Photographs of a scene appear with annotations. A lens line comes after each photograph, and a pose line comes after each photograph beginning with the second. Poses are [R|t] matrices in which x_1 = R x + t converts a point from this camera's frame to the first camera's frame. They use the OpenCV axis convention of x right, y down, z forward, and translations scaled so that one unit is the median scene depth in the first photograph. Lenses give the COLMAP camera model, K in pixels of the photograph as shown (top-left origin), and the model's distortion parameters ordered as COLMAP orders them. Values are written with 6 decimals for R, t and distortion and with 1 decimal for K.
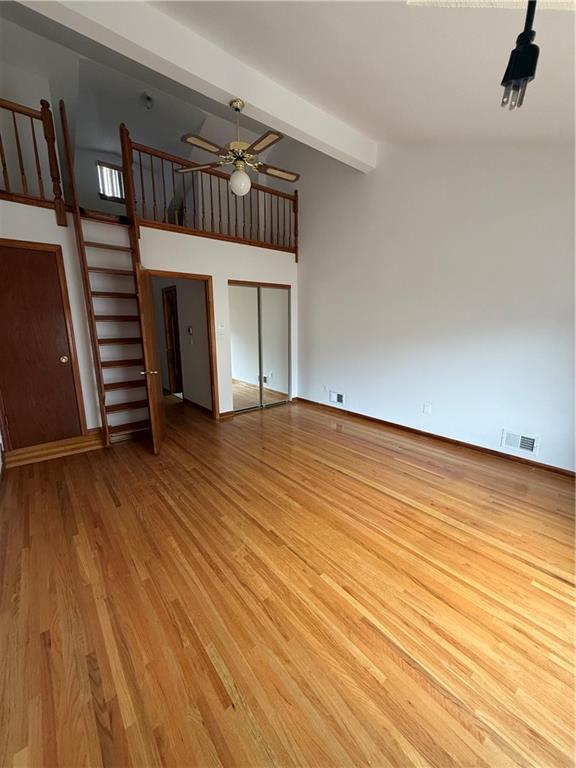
lens RADIAL K [[308.0, 0, 288.6], [0, 308.0, 383.3], [0, 0, 1]] dist [0.001507, -0.000160]
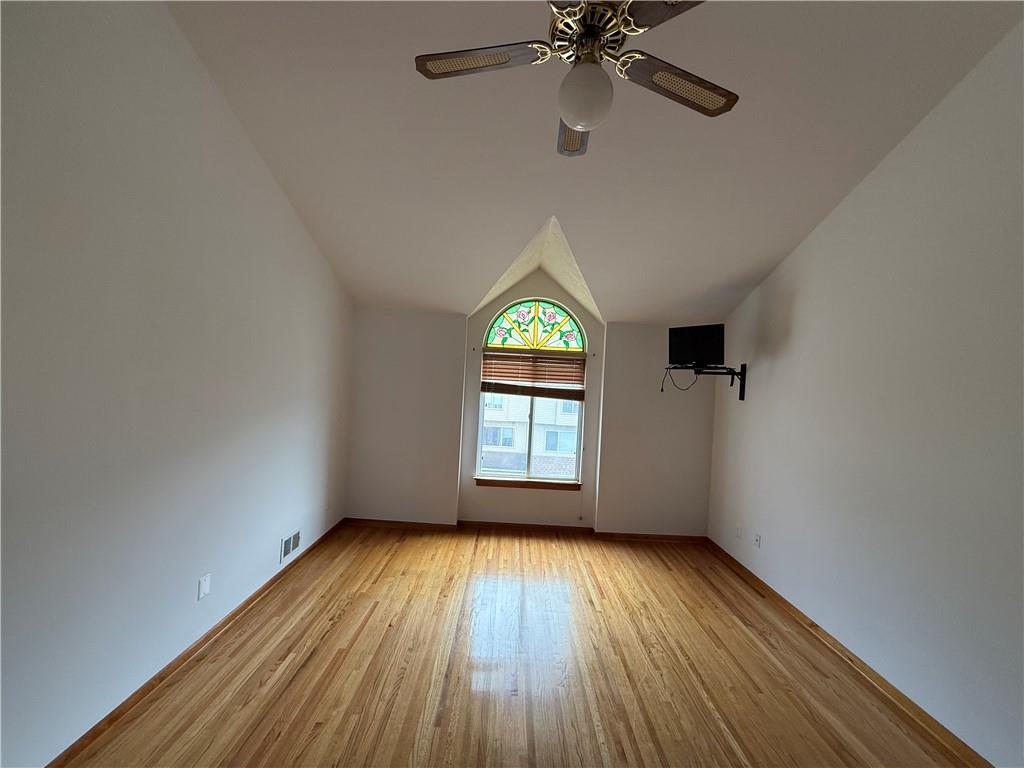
lens RADIAL K [[410.7, 0, 510.3], [0, 410.7, 384.8], [0, 0, 1]] dist [0.001507, -0.000160]
pose [[-0.769658, -0.040856, 0.637148, -0.317842], [0.081111, 0.983607, 0.161052, -0.295112], [-0.633284, 0.175635, -0.753727, 1.128035]]
